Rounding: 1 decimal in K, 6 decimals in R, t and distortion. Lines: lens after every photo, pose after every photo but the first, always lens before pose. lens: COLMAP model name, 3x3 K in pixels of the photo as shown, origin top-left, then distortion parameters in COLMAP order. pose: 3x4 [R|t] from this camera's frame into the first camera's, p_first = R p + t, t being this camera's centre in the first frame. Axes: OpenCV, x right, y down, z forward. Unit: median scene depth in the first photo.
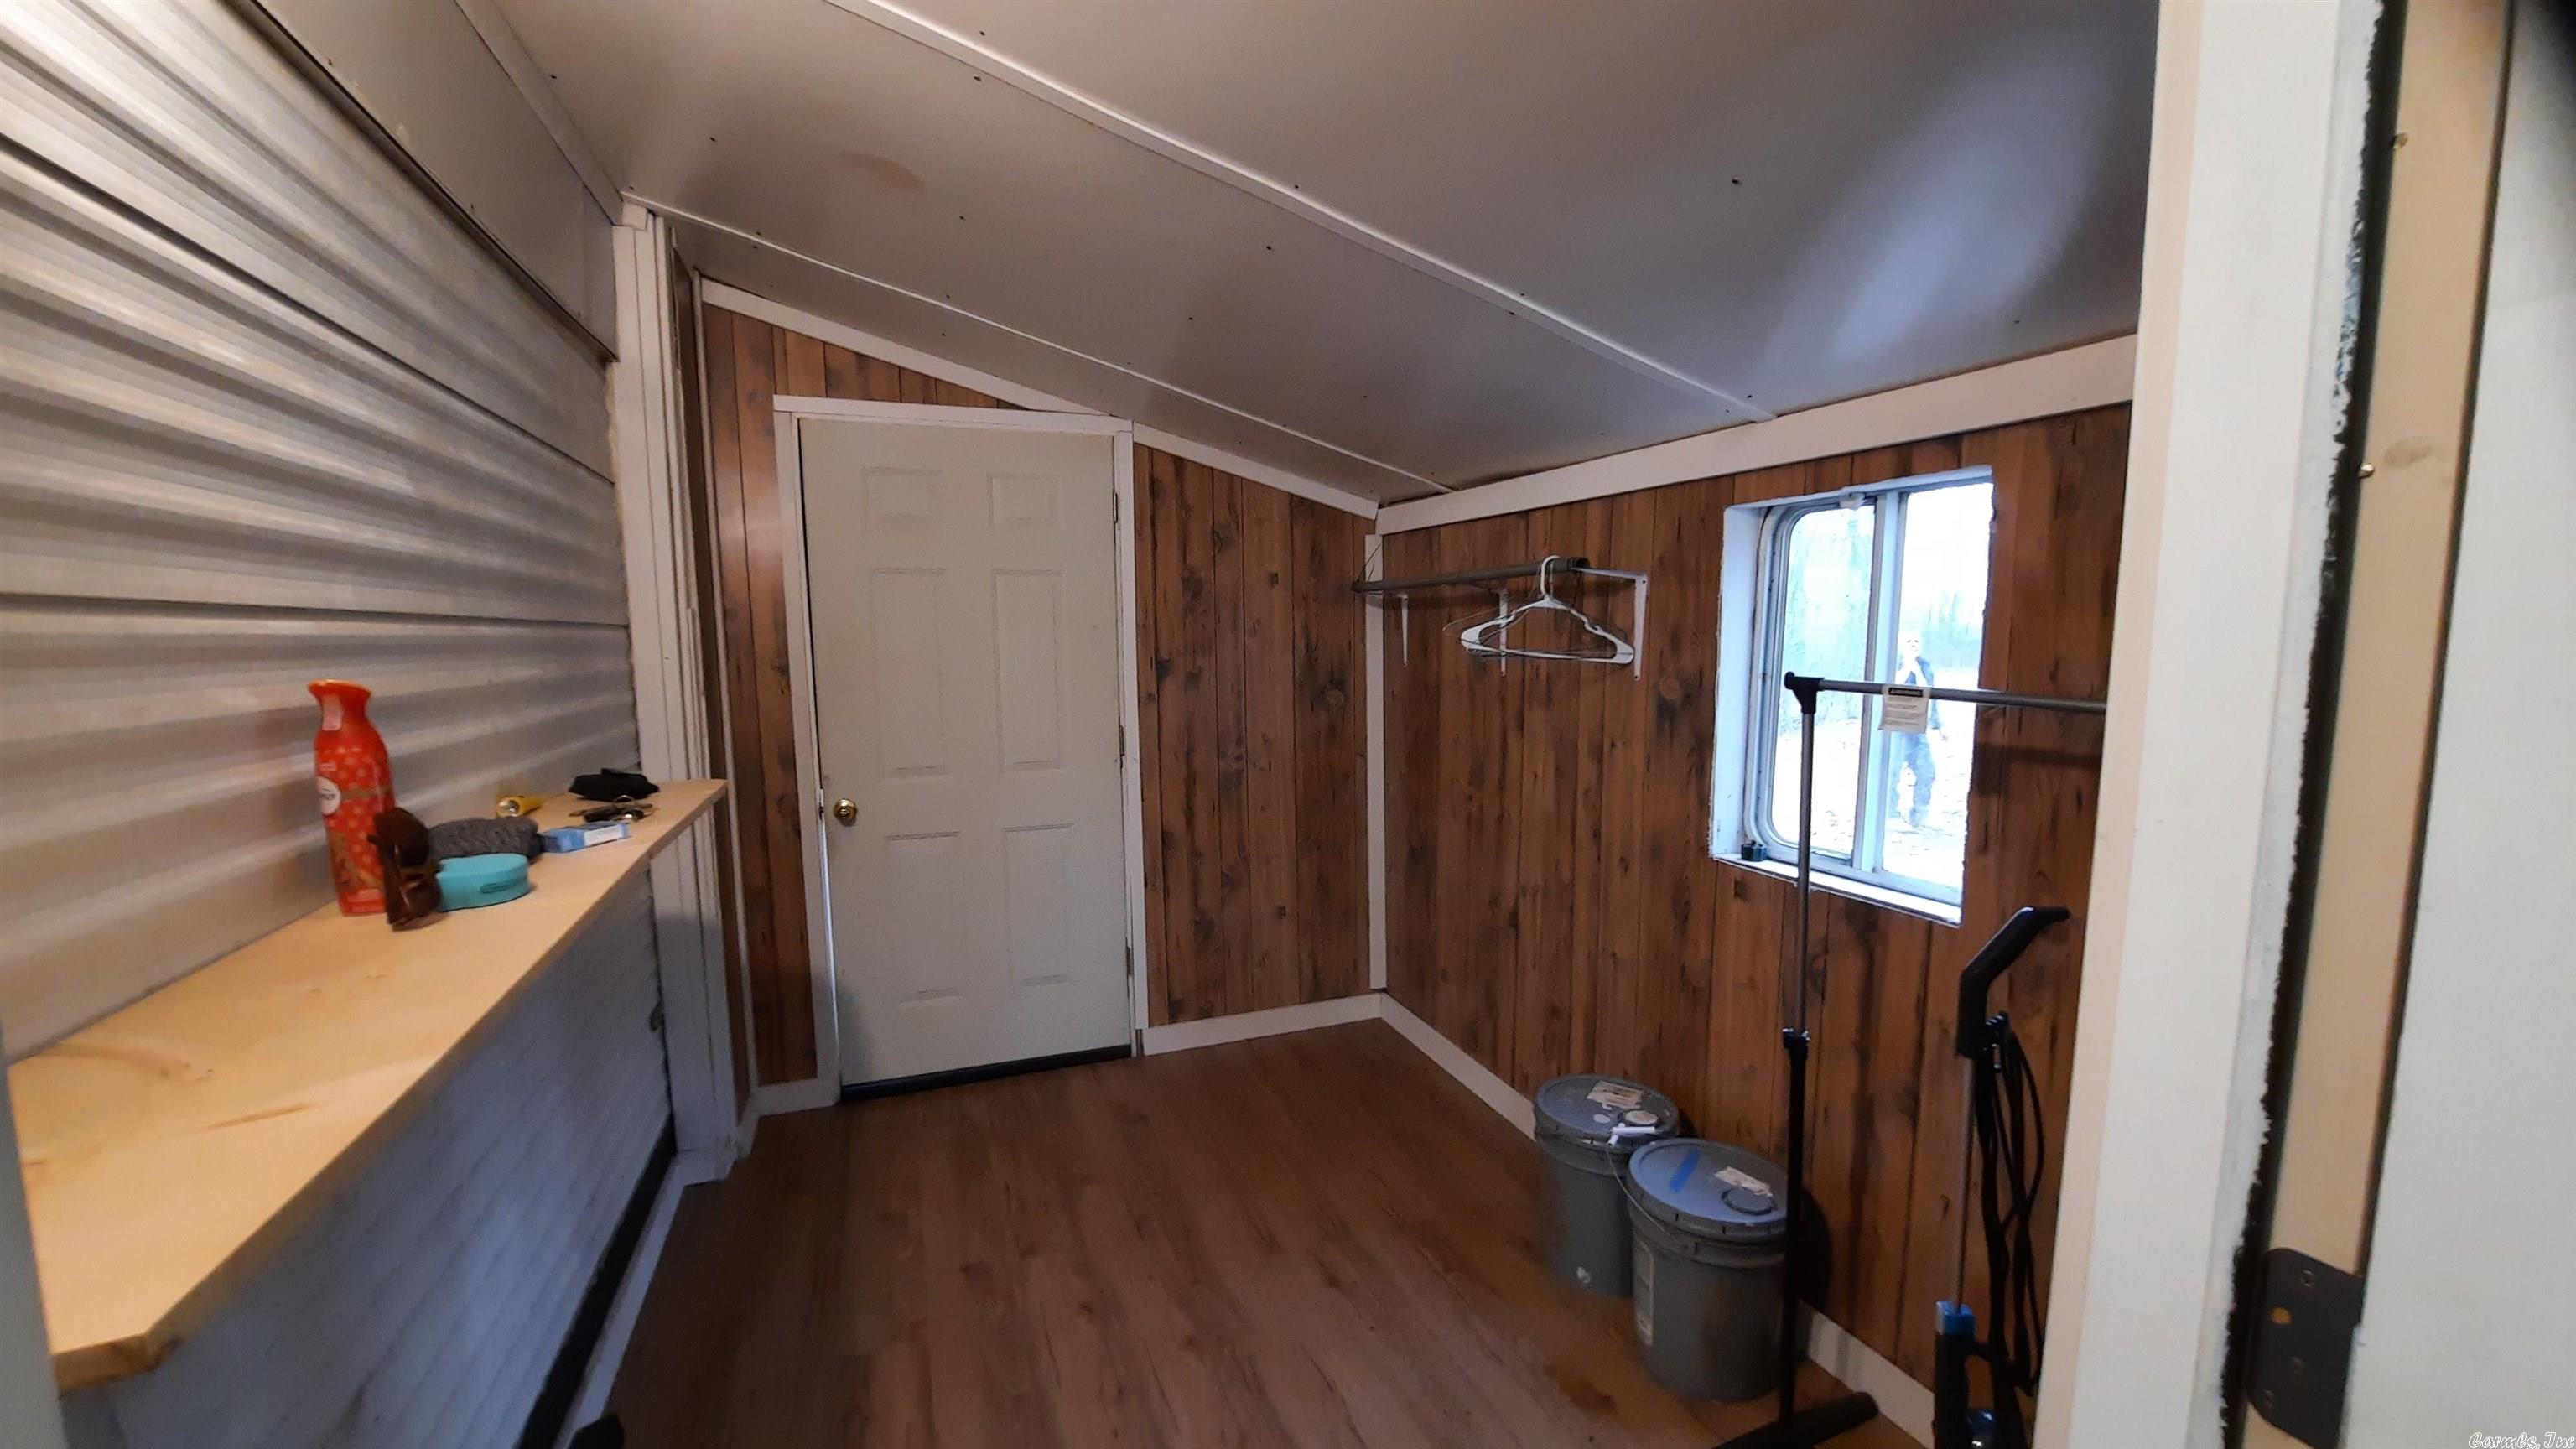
lens RADIAL K [[1011.2, 0, 1291.8], [0, 1011.2, 742.5], [0, 0, 1]] dist [-0.021555, -0.000082]
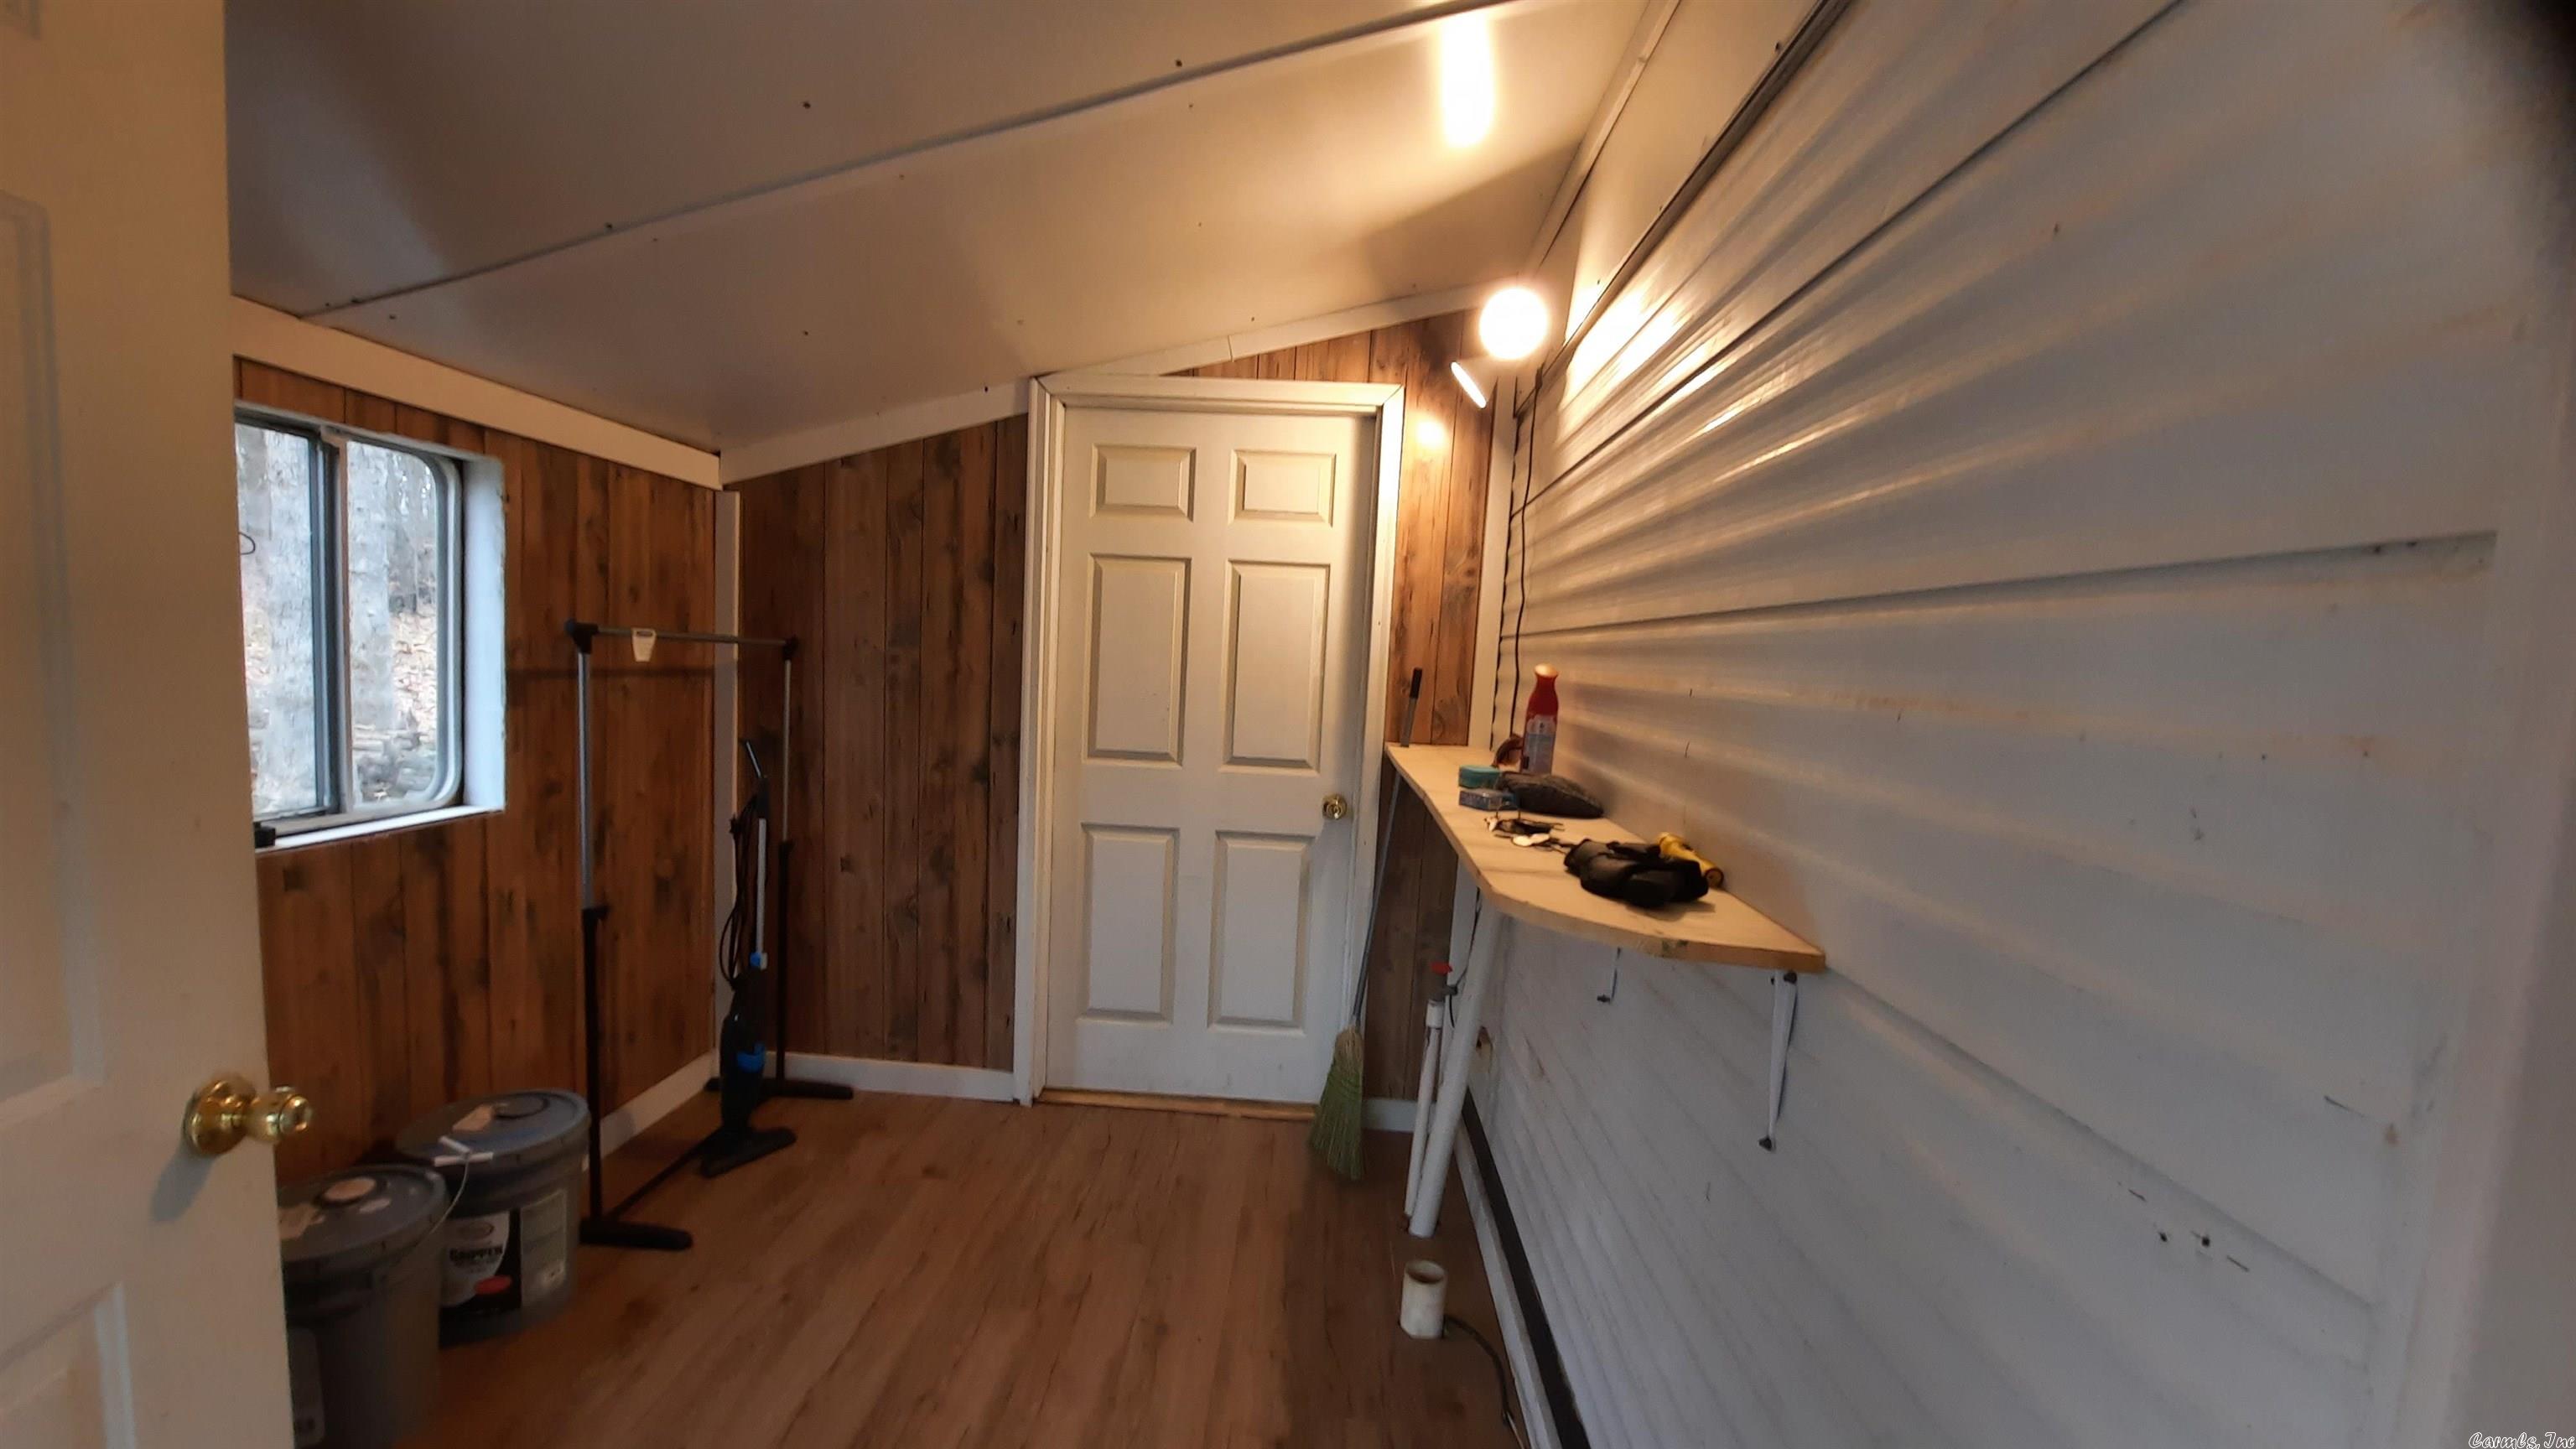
lens RADIAL K [[1011.2, 0, 1291.8], [0, 1011.2, 742.5], [0, 0, 1]] dist [-0.021555, -0.000082]
pose [[-0.915168, -0.070323, 0.396890, -0.739107], [0.000710, 0.984380, 0.176056, -0.125740], [-0.403071, 0.161403, -0.900823, 1.648957]]
